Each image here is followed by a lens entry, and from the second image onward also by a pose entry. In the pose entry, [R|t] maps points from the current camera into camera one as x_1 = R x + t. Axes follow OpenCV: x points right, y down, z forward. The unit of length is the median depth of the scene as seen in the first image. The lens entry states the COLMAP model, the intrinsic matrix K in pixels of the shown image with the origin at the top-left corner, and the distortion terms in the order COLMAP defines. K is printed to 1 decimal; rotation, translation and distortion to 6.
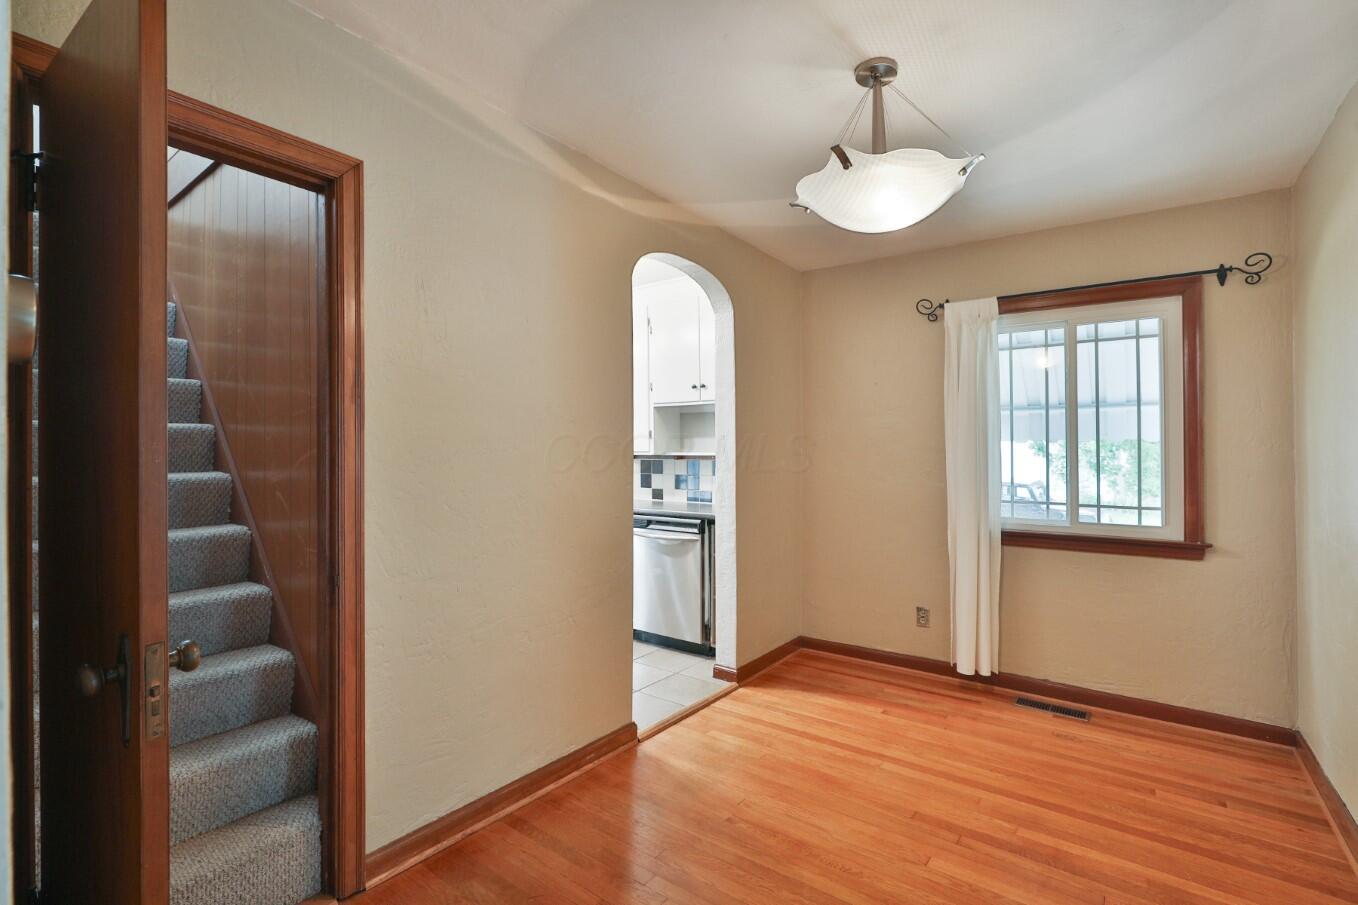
lens RADIAL K [[619.8, 0, 679.7], [0, 619.8, 454.2], [0, 0, 1]] dist [0.000849, 0.000036]
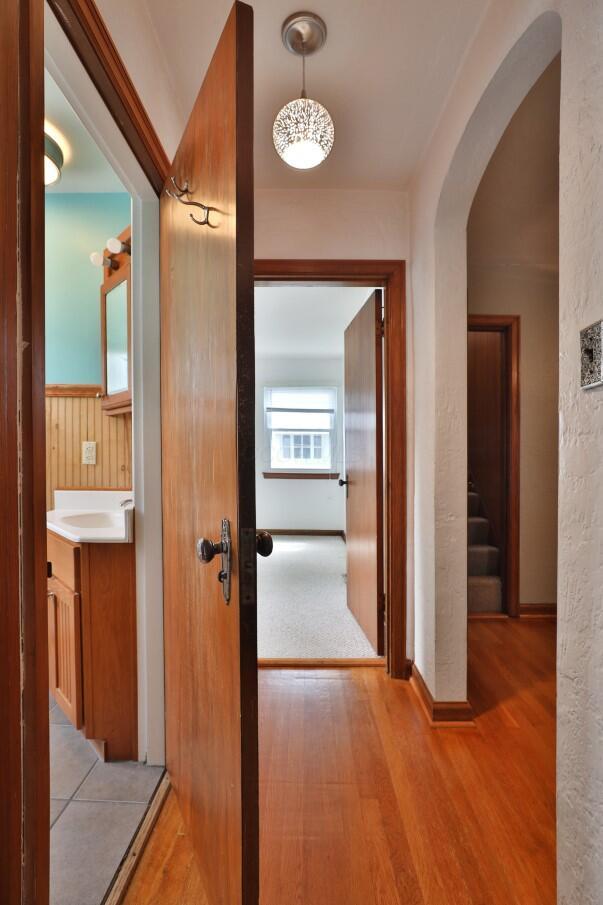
lens RADIAL K [[413.0, 0, 302.8], [0, 413.0, 454.6], [0, 0, 1]] dist [0.000849, 0.000036]
pose [[0.608840, 0.006081, -0.793270, 0.249564], [0.002753, 0.999948, 0.009778, 0.057460], [0.793288, -0.008137, 0.608792, -0.640308]]
